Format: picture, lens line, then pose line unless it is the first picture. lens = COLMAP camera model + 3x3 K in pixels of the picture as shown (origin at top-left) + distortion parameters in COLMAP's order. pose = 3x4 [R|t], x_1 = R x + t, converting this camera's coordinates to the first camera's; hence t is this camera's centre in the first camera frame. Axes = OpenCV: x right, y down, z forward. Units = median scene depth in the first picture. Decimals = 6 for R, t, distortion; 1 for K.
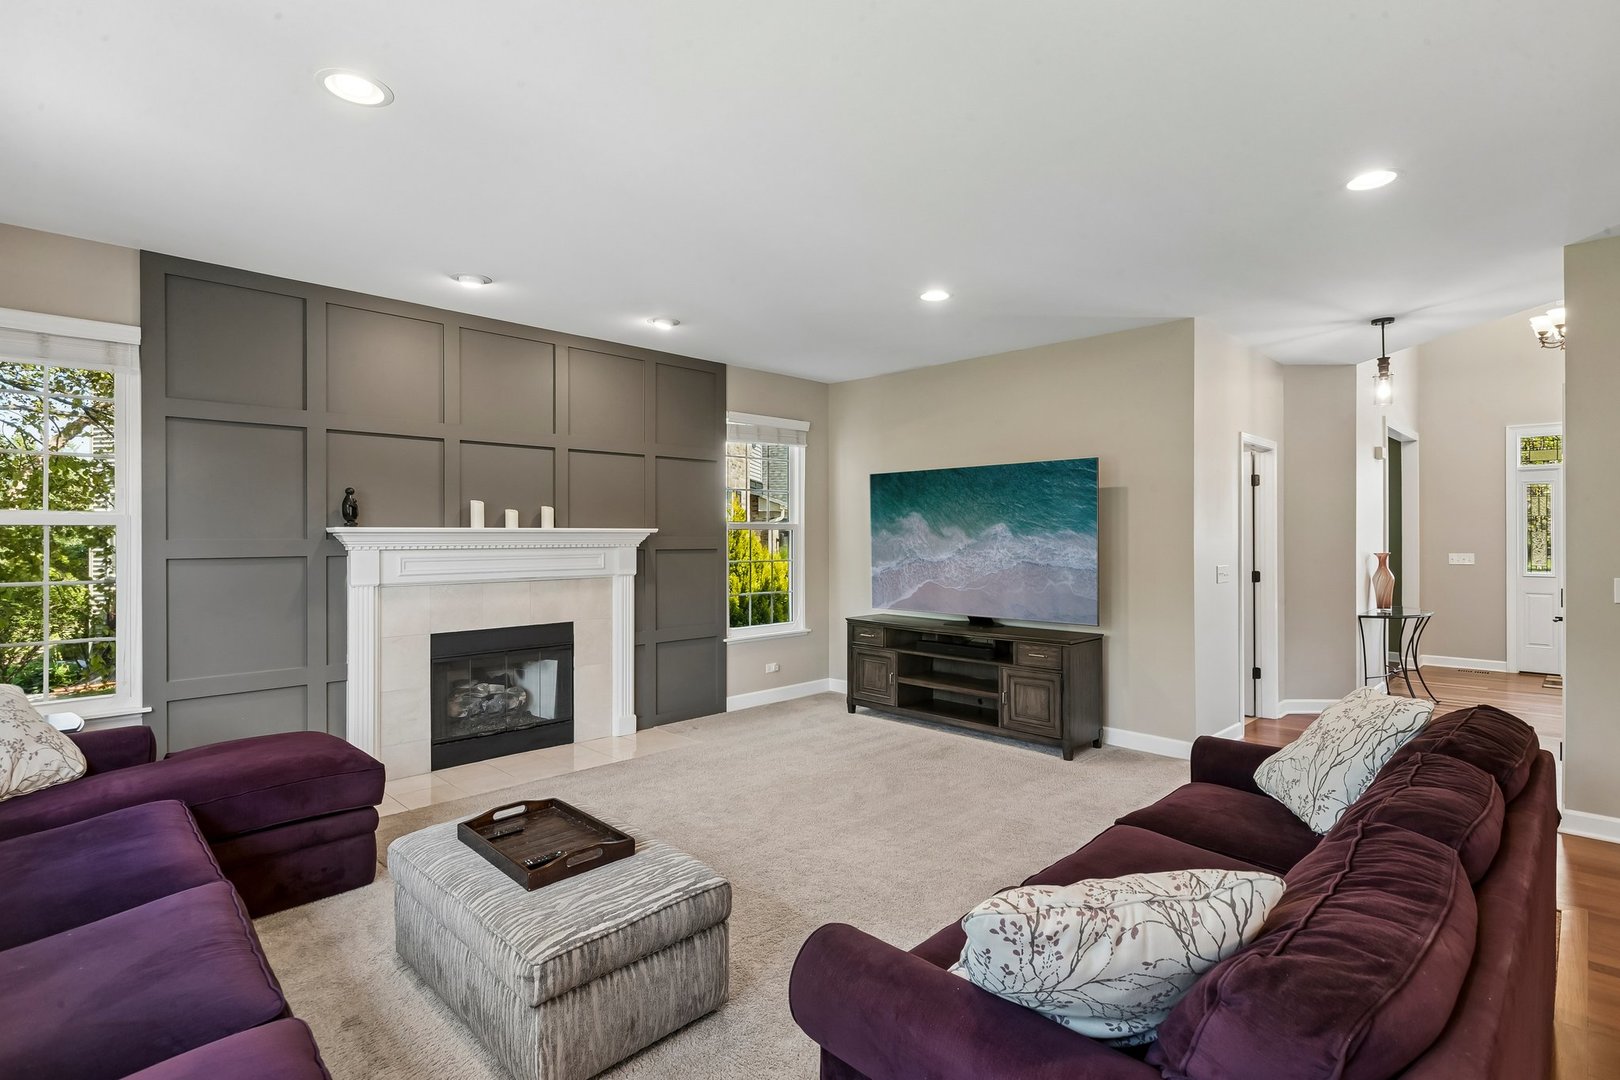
lens RADIAL K [[788.6, 0, 807.0], [0, 788.6, 533.4], [0, 0, 1]] dist [0.003160, -0.000305]
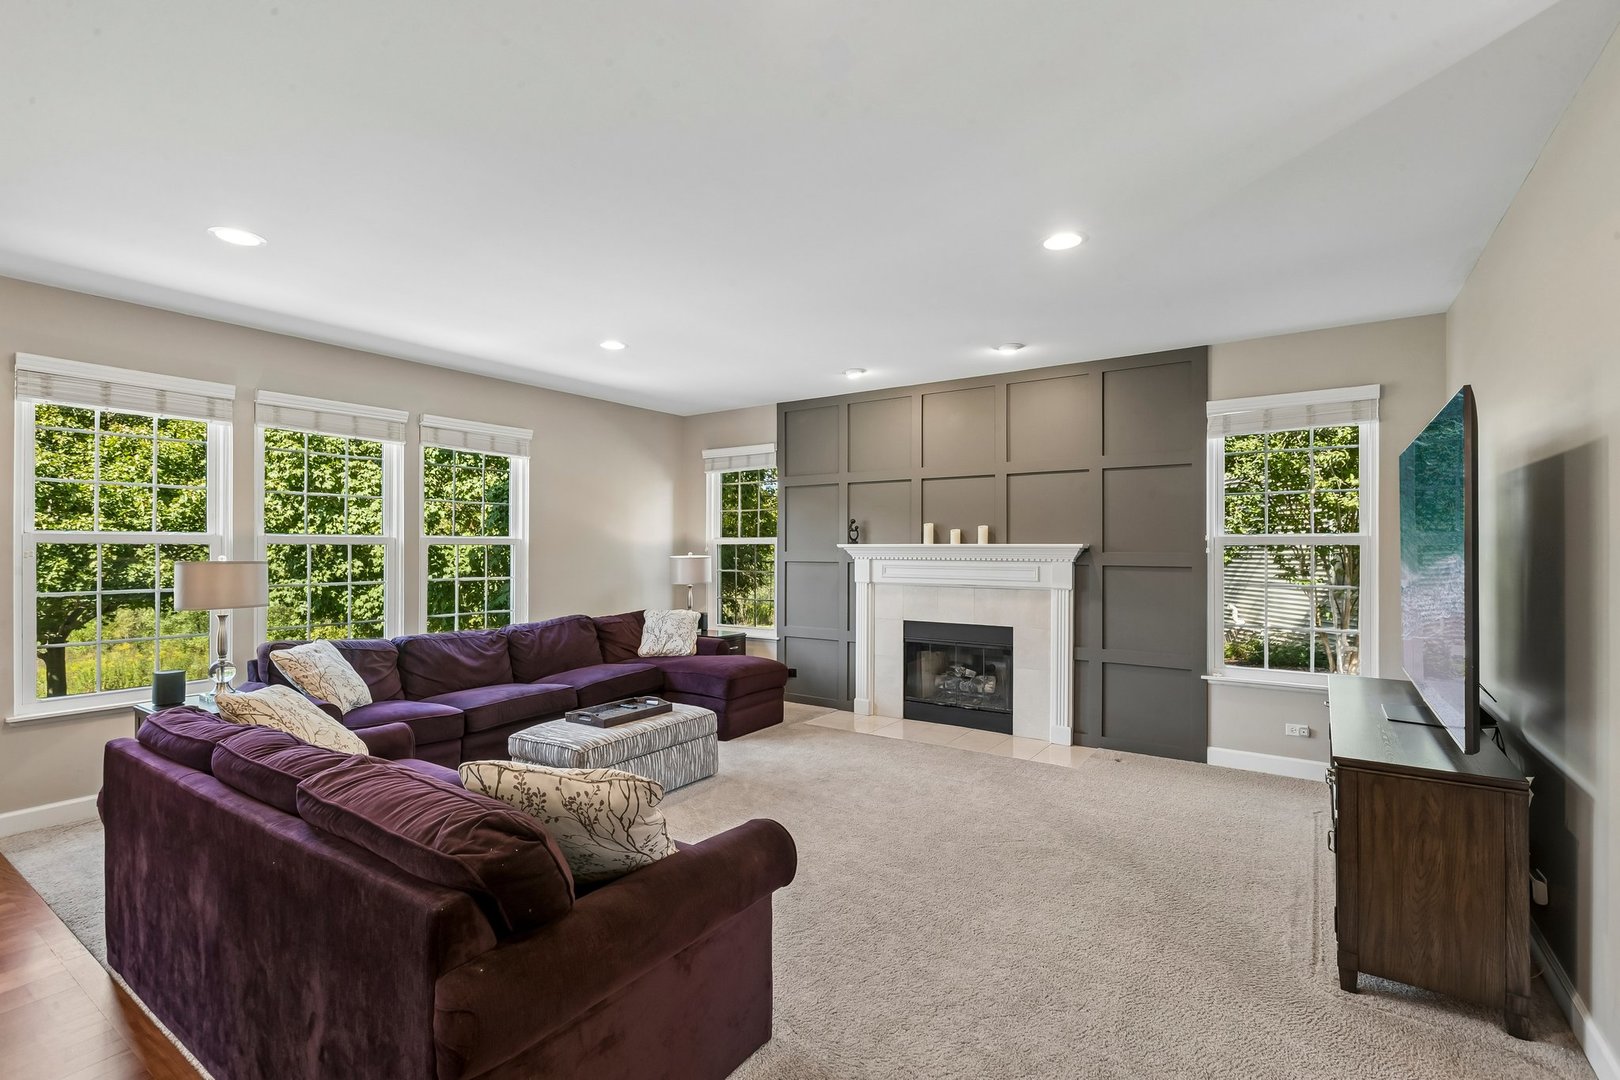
lens RADIAL K [[736.7, 0, 804.8], [0, 736.7, 546.7], [0, 0, 1]] dist [0.007721, -0.003682]
pose [[0.190139, -0.002320, -0.981754, 0.696159], [-0.002157, 0.999994, -0.002781, 0.001098], [0.981755, 0.002646, 0.190133, 0.523834]]
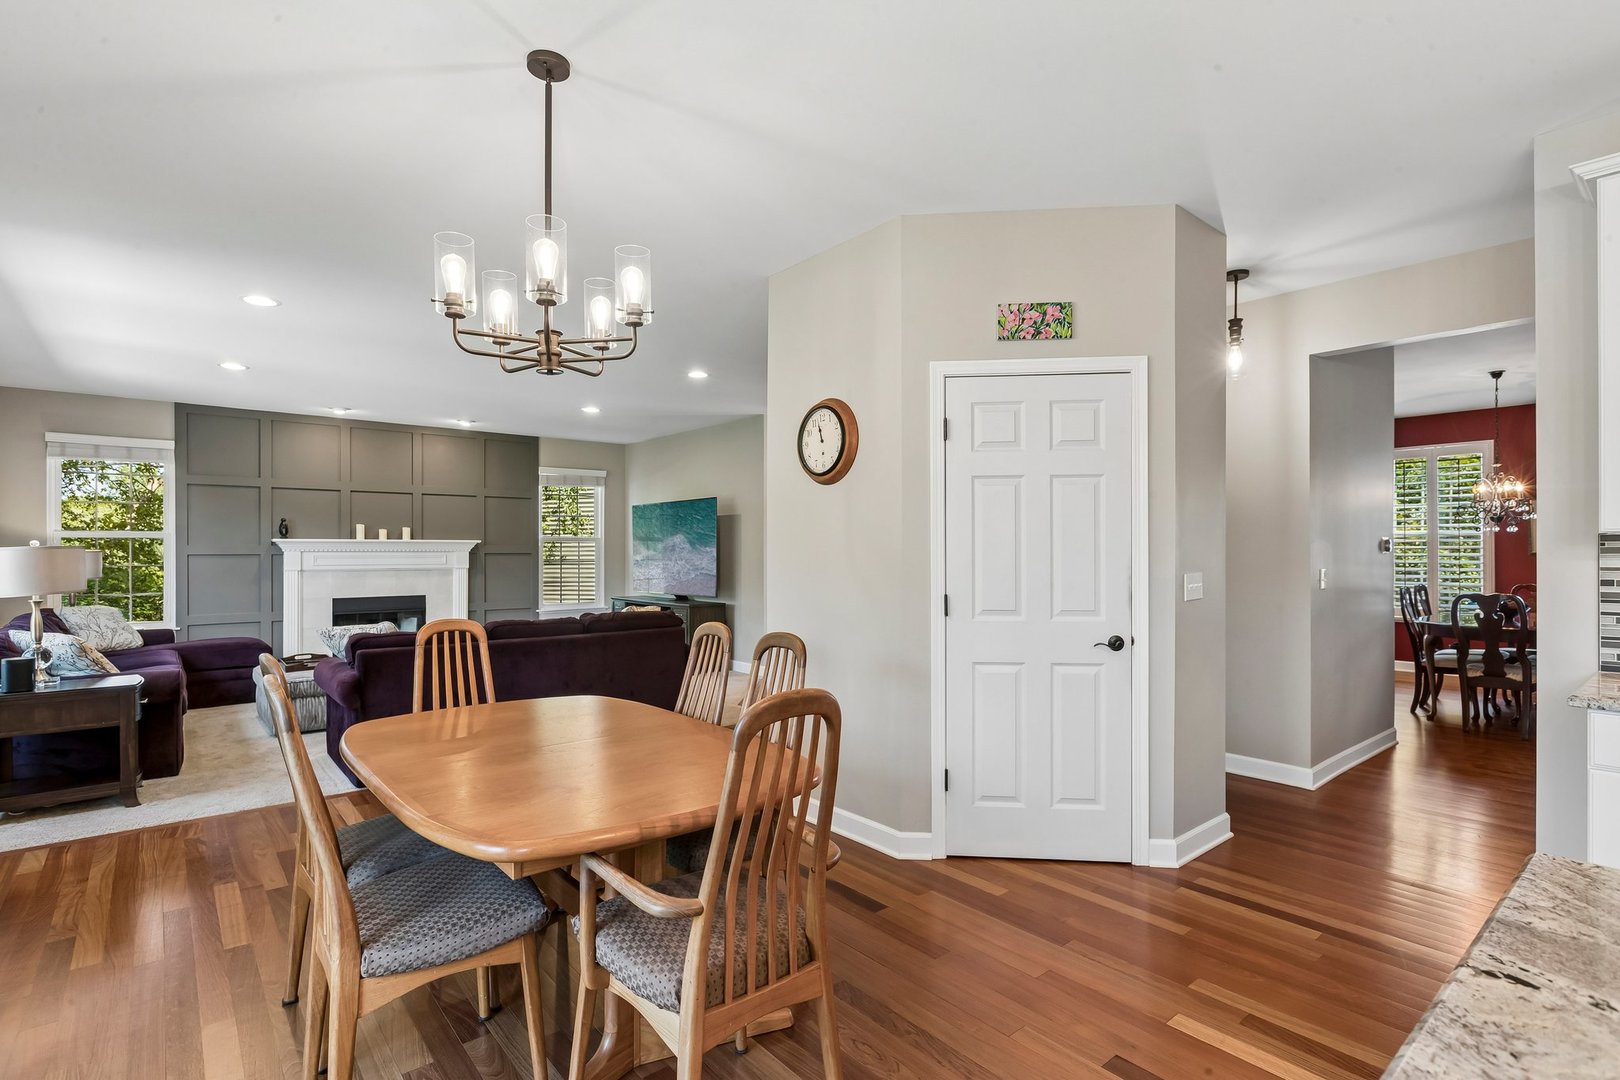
lens RADIAL K [[788.6, 0, 812.3], [0, 788.6, 547.9], [0, 0, 1]] dist [0.003160, -0.000305]
pose [[0.996587, -0.001905, -0.082522, 0.692388], [0.001565, 0.999990, -0.004180, 0.019111], [0.082529, 0.004037, 0.996581, -0.642121]]
